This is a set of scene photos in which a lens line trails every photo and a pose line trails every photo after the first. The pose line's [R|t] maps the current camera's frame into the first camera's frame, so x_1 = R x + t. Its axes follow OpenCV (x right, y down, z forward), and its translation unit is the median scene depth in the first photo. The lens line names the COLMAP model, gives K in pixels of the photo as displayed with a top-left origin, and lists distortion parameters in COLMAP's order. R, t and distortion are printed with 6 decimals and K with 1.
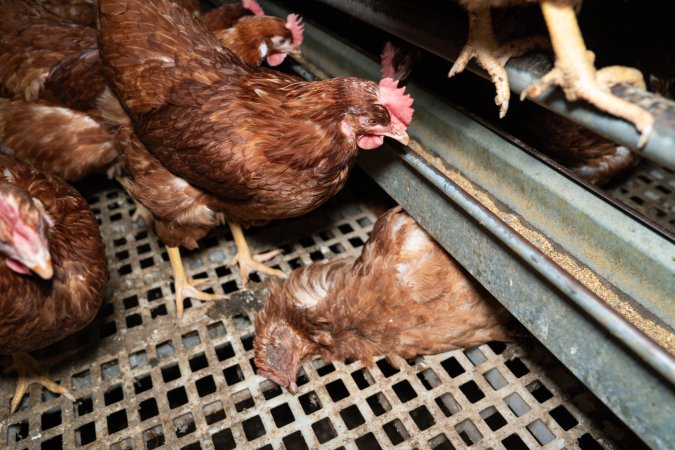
lens RADIAL K [[527.7, 0, 337.7], [0, 527.7, 236.3], [0, 0, 1]] dist [-0.068911, 0.002001]
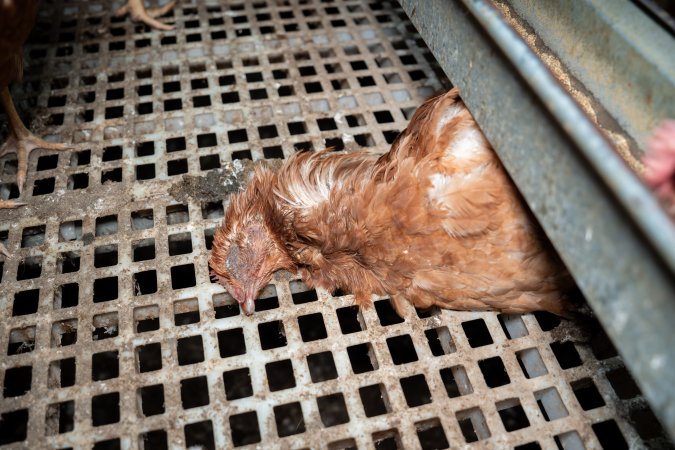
lens RADIAL K [[551.4, 0, 340.6], [0, 551.4, 259.6], [0, 0, 1]] dist [-0.146390, 0.126454]
pose [[0.970179, 0.215576, -0.110815, 0.100460], [-0.188117, 0.957959, 0.216625, 0.027835], [0.152856, -0.189319, 0.969945, 0.270872]]
